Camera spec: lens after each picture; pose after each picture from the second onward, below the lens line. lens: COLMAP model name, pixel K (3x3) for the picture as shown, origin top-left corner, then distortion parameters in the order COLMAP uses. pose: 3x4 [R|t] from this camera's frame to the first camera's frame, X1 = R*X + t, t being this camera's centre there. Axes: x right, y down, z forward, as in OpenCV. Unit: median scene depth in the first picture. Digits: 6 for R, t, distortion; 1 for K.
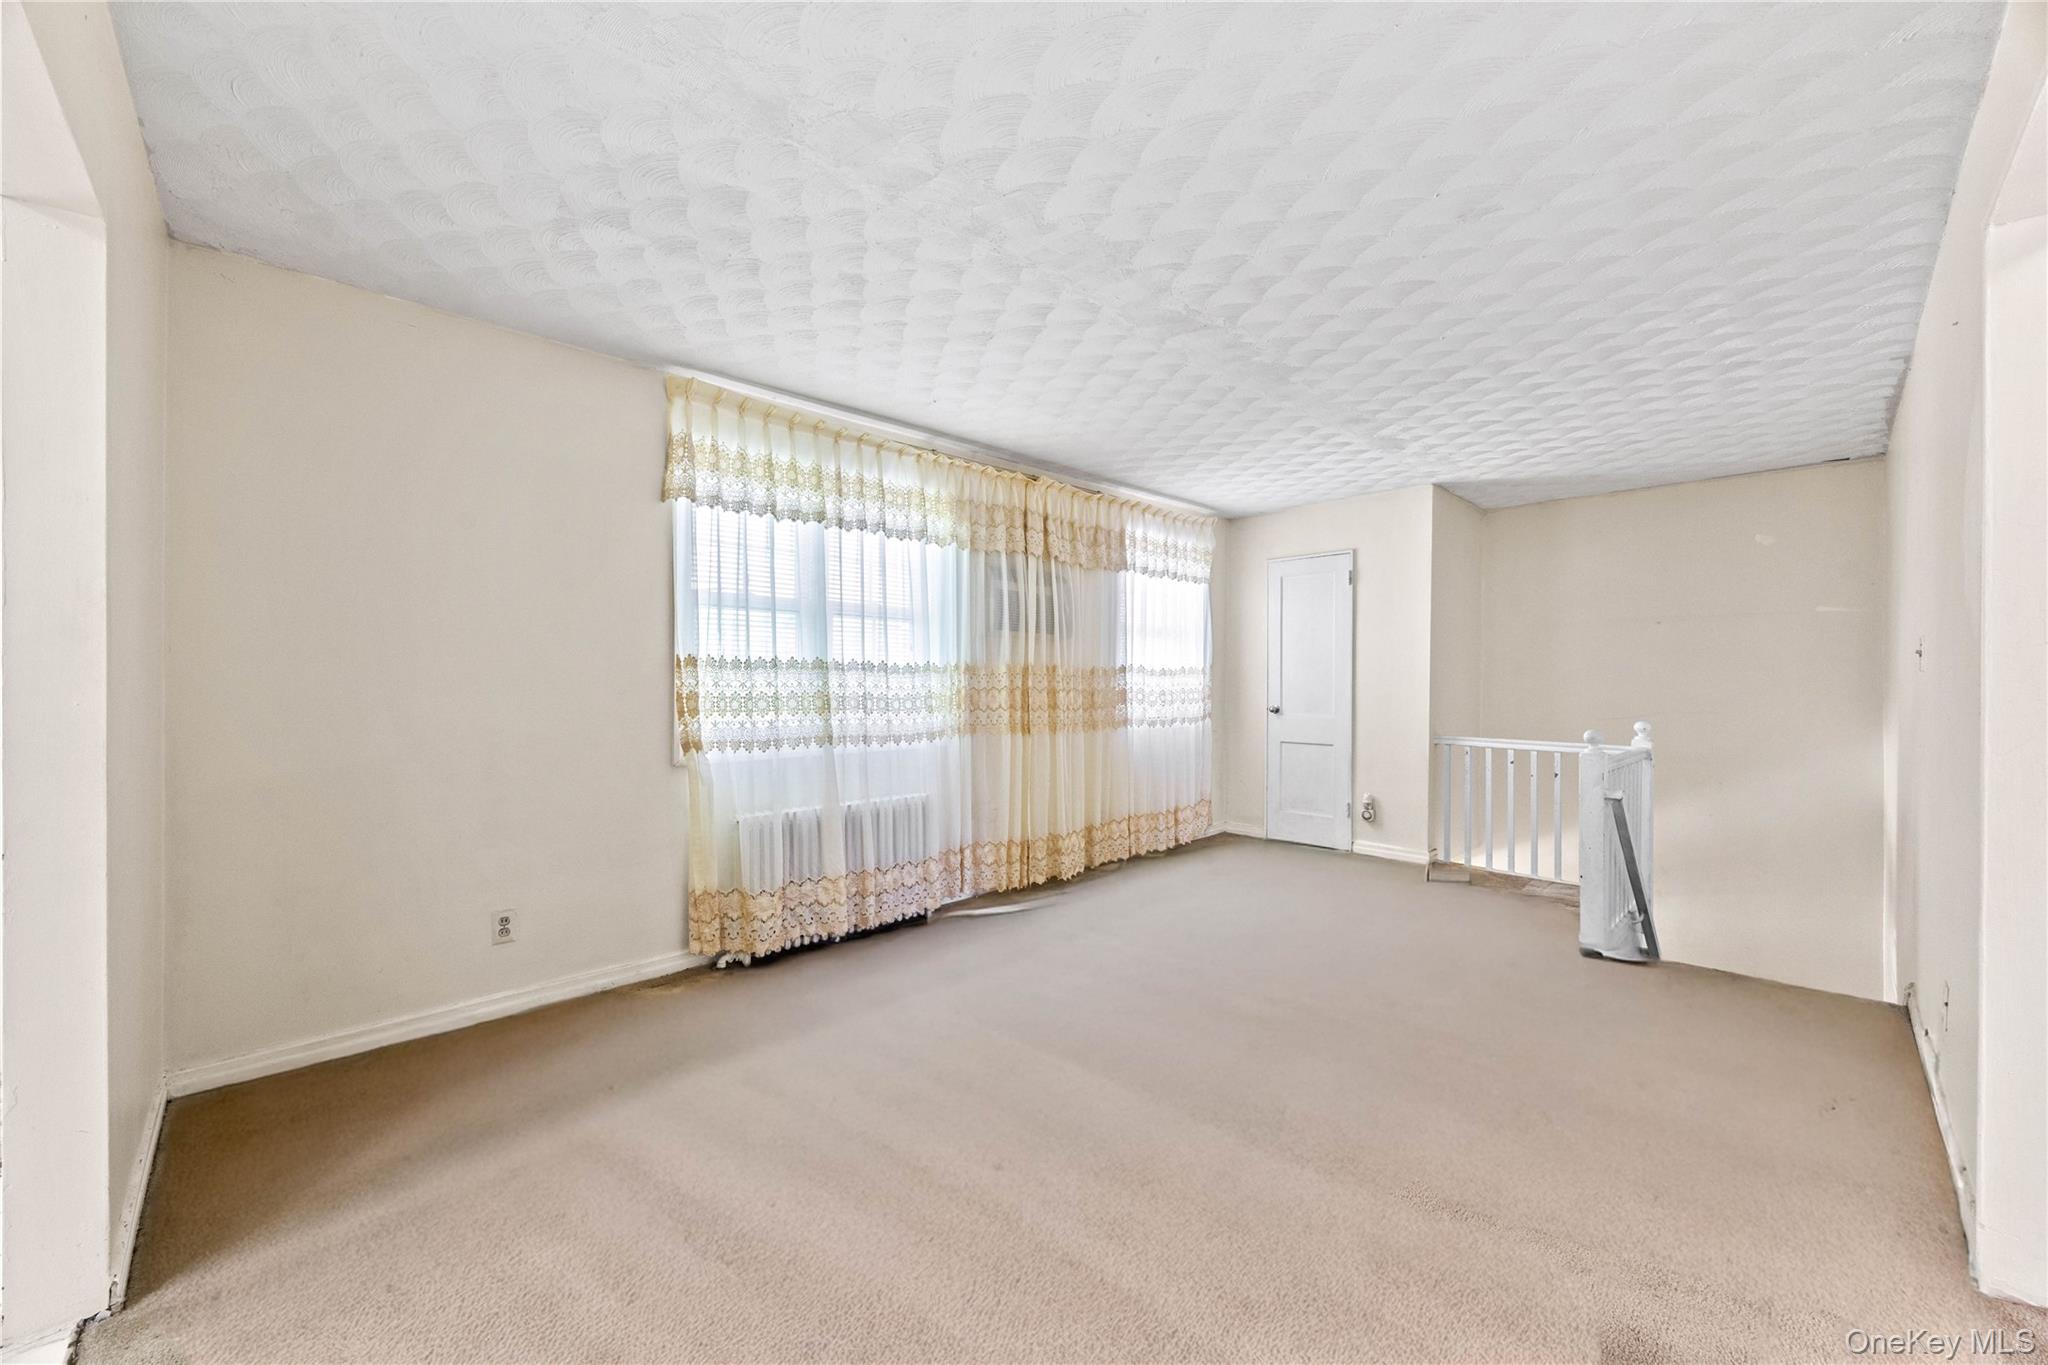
lens RADIAL K [[787.0, 0, 1023.6], [0, 787.0, 689.1], [0, 0, 1]] dist [0.000180, -0.000027]
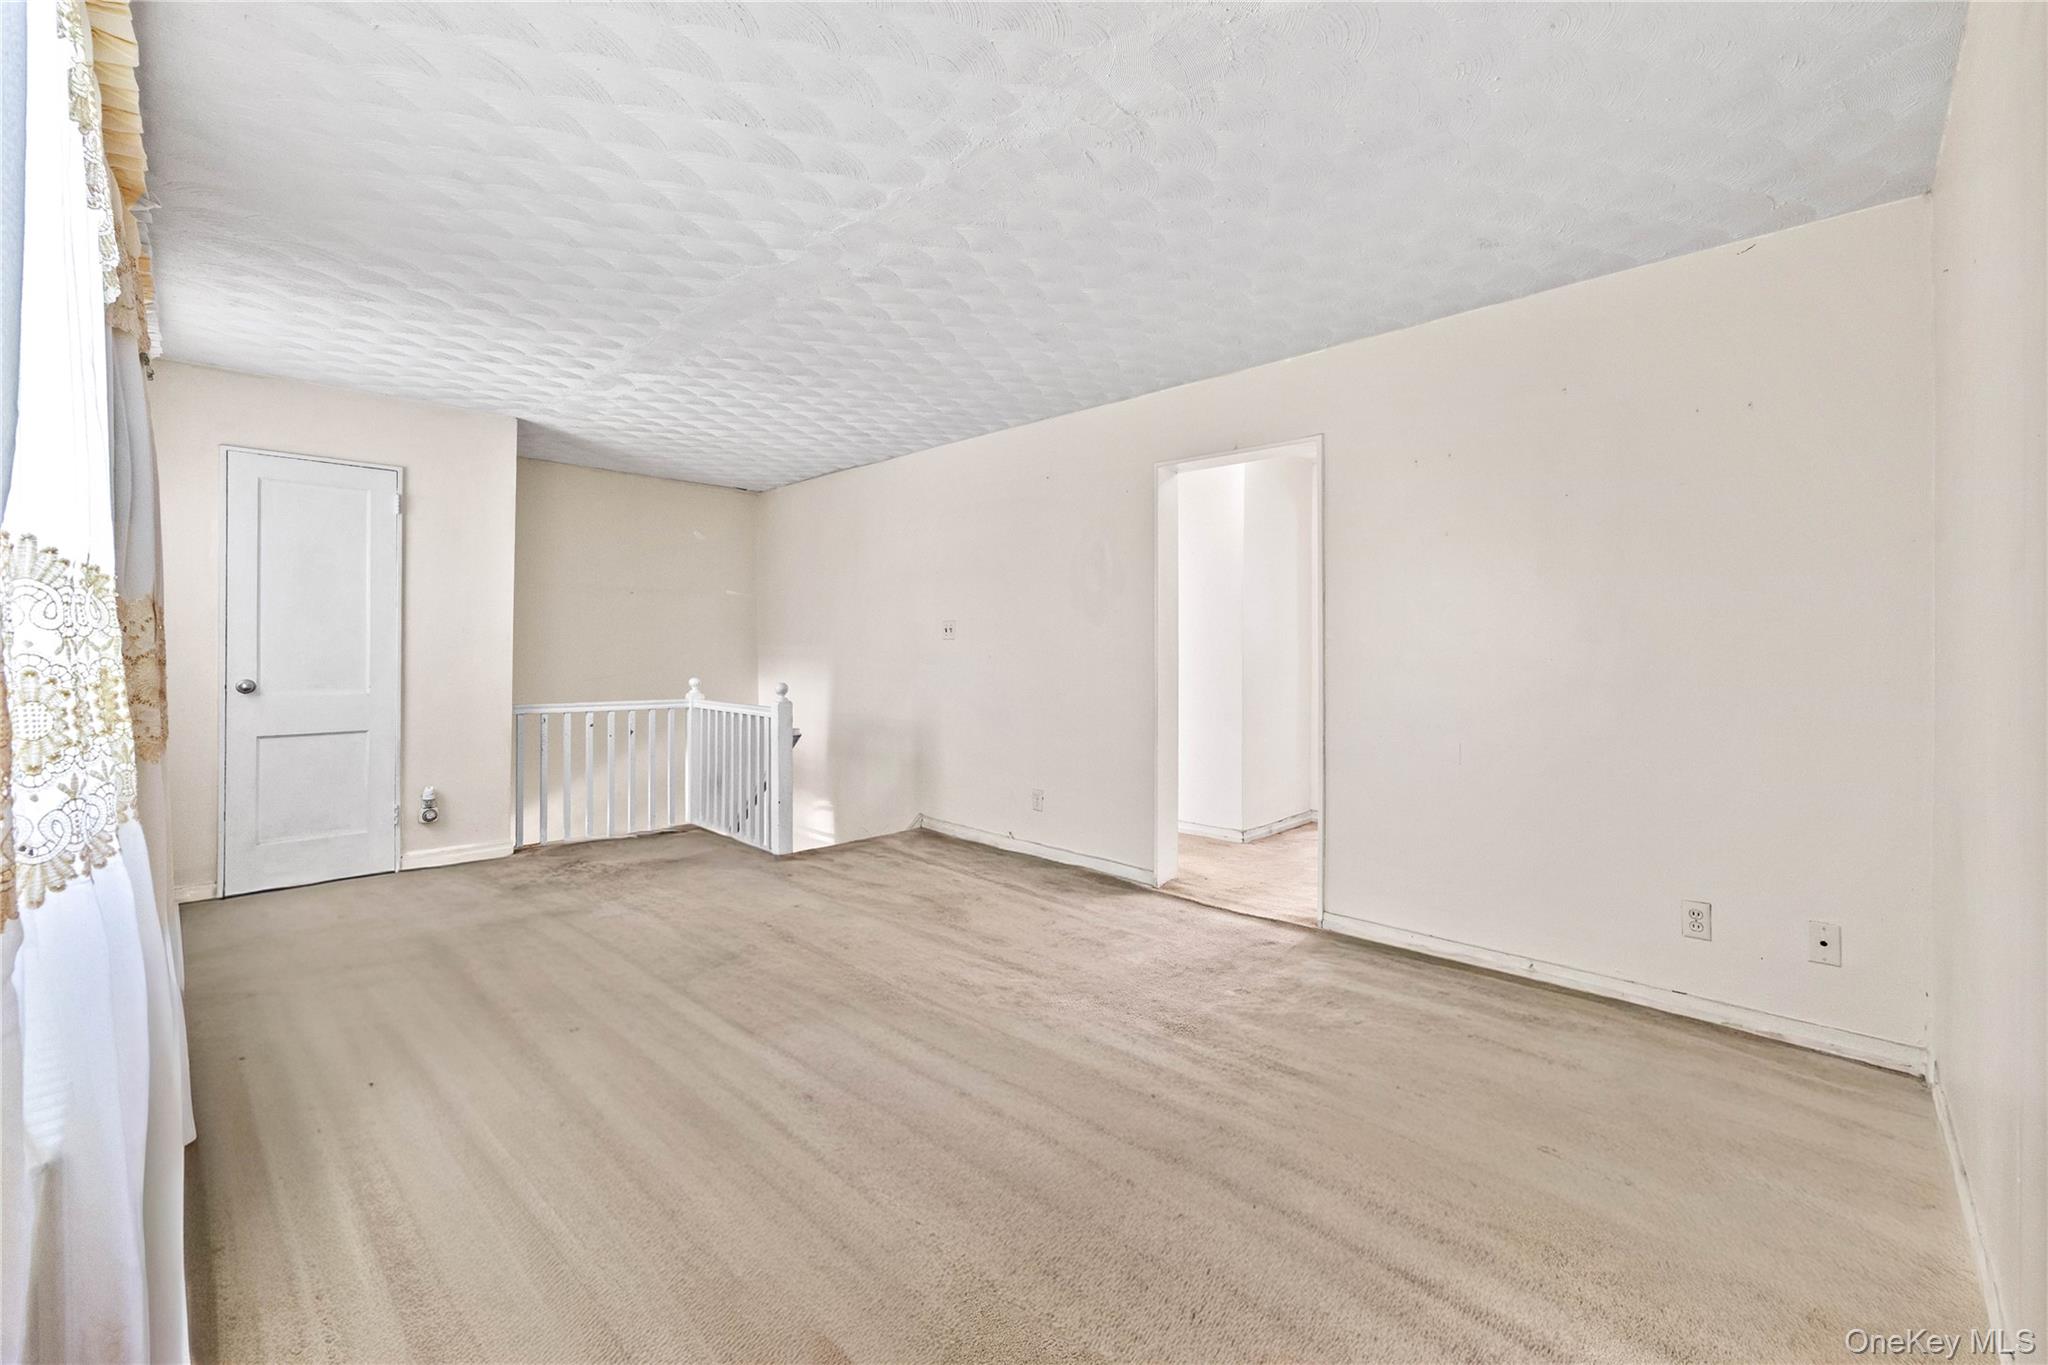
lens RADIAL K [[826.2, 0, 1059.8], [0, 826.2, 643.4], [0, 0, 1]] dist [-0.000371, -0.000053]
pose [[-0.057426, 0.002140, 0.998347, -0.481413], [0.006396, 0.999978, -0.001776, -0.004703], [-0.998329, 0.006283, -0.057439, 0.500649]]
